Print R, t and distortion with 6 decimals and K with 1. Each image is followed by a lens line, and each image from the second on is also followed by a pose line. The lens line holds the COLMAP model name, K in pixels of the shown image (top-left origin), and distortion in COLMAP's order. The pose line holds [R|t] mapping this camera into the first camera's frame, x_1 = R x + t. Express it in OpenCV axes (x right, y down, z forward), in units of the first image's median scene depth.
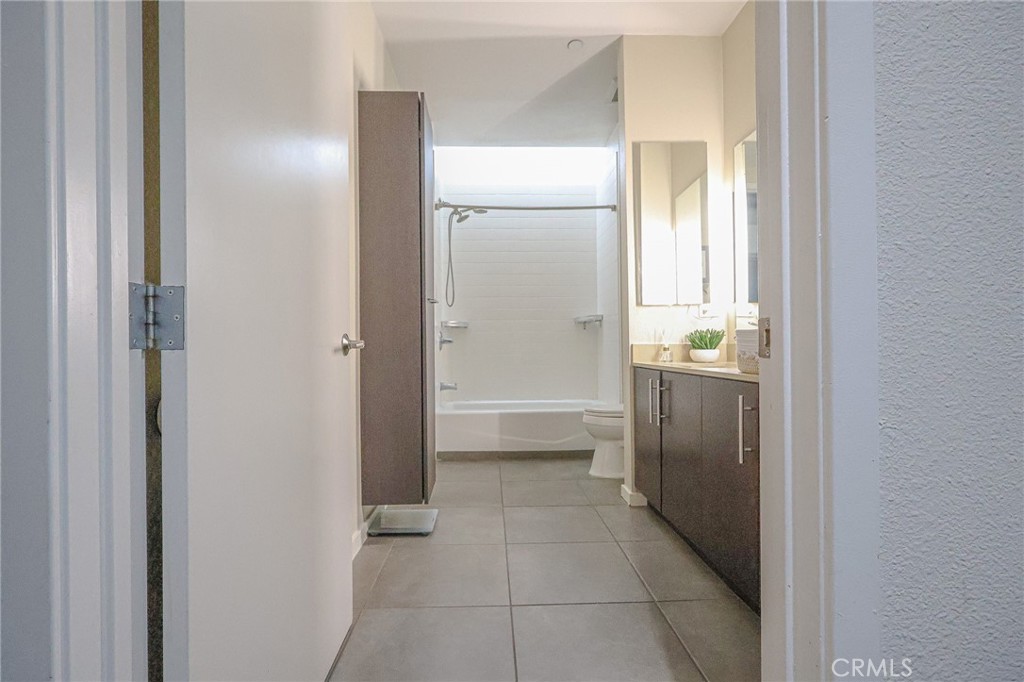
lens RADIAL K [[473.7, 0, 508.6], [0, 473.7, 344.0], [0, 0, 1]] dist [0.000374, 0.000345]
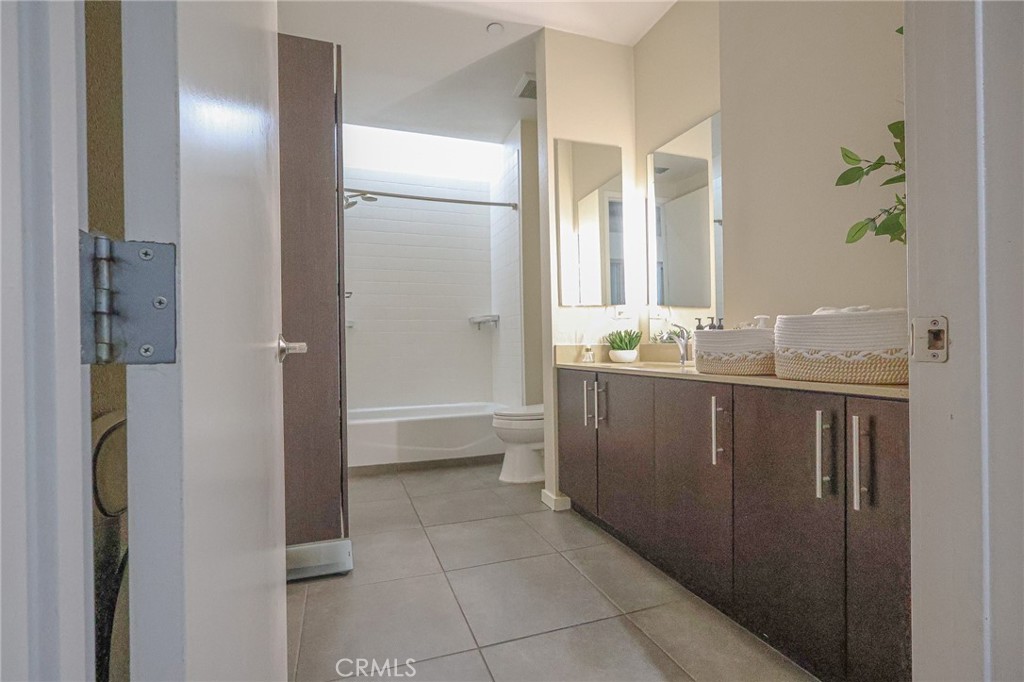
lens RADIAL K [[473.7, 0, 508.6], [0, 473.7, 344.0], [0, 0, 1]] dist [0.000374, 0.000345]
pose [[0.955330, -0.003871, 0.295515, -0.121072], [0.004236, 0.999991, -0.000598, -0.001909], [-0.295510, 0.001823, 0.955338, 0.095631]]
